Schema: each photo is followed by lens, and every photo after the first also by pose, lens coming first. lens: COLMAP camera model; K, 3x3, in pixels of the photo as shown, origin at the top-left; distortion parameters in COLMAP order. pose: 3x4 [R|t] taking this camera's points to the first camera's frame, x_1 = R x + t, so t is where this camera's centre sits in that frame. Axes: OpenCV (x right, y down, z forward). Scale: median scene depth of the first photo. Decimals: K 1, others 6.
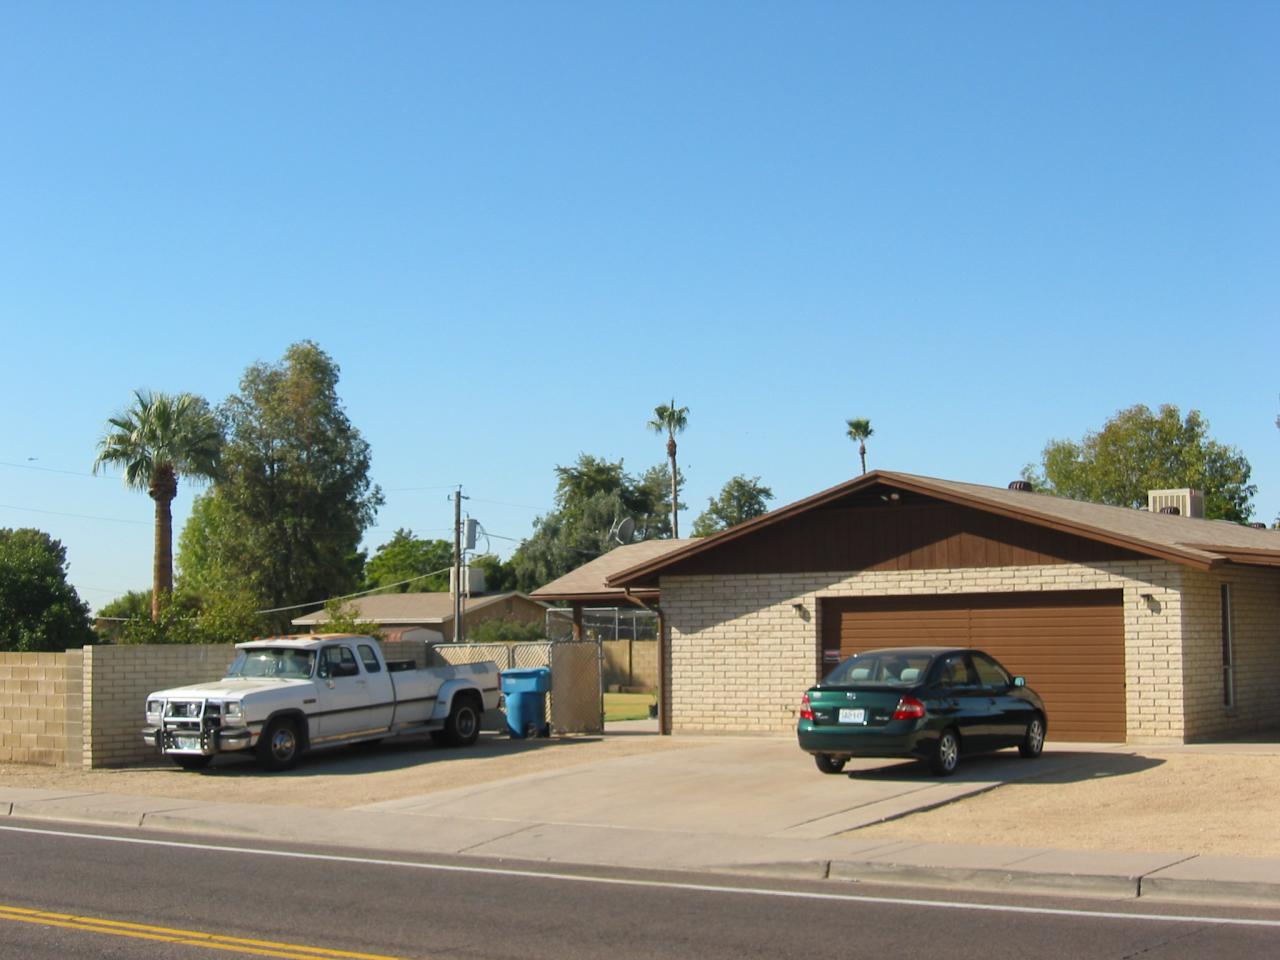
lens RADIAL K [[1879.3, 0, 640.0], [0, 1879.3, 480.0], [0, 0, 1]] dist [-0.158368, 0.040489]
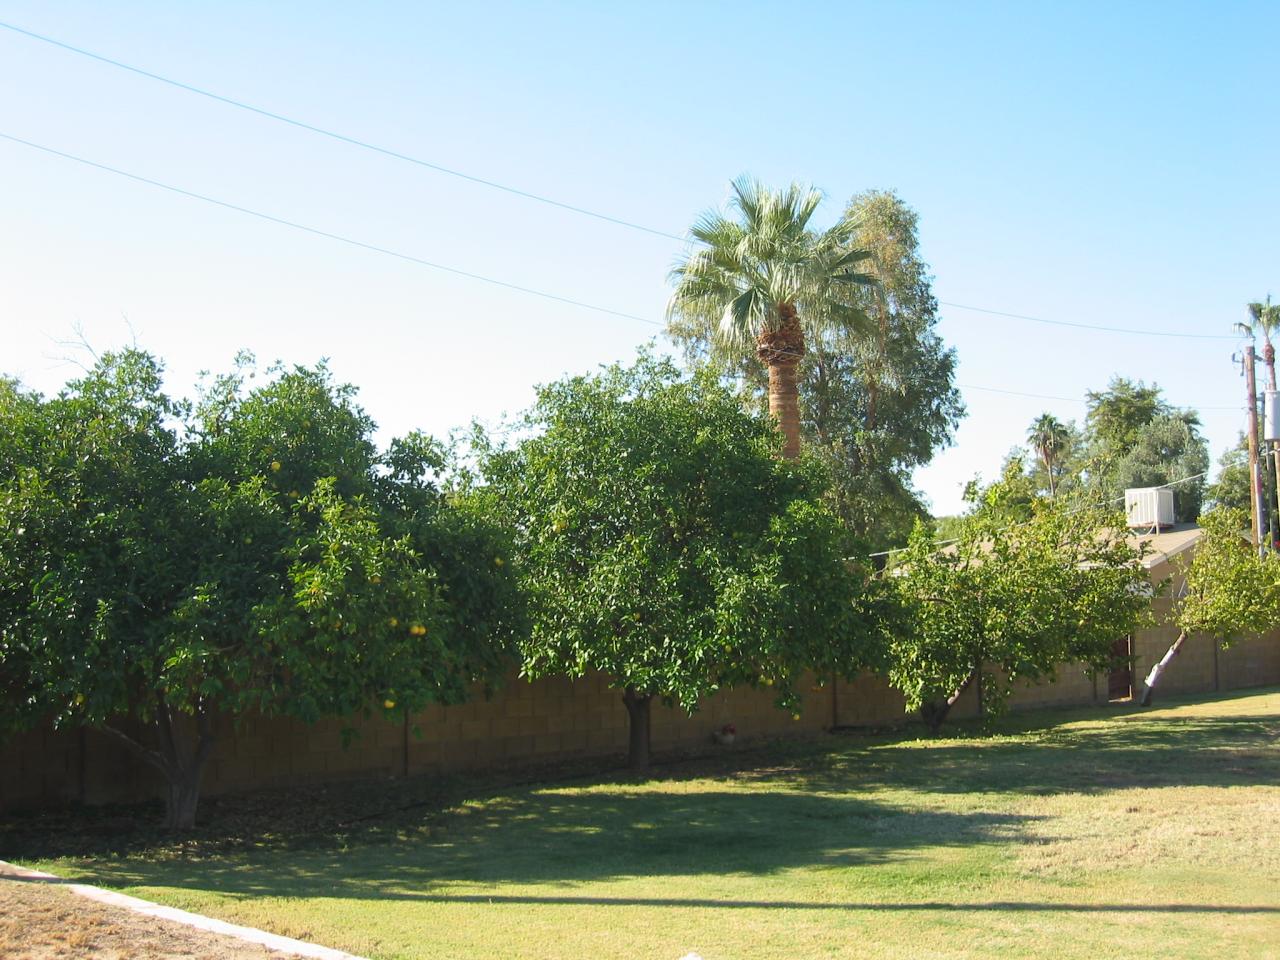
lens RADIAL K [[1604.2, 0, 640.0], [0, 1604.2, 480.0], [0, 0, 1]] dist [-0.124049, 0.057874]
pose [[0.983709, -0.017843, -0.178880, -0.159507], [0.019359, 0.999790, 0.006733, 0.033127], [0.178722, -0.010086, 0.983848, 0.369220]]
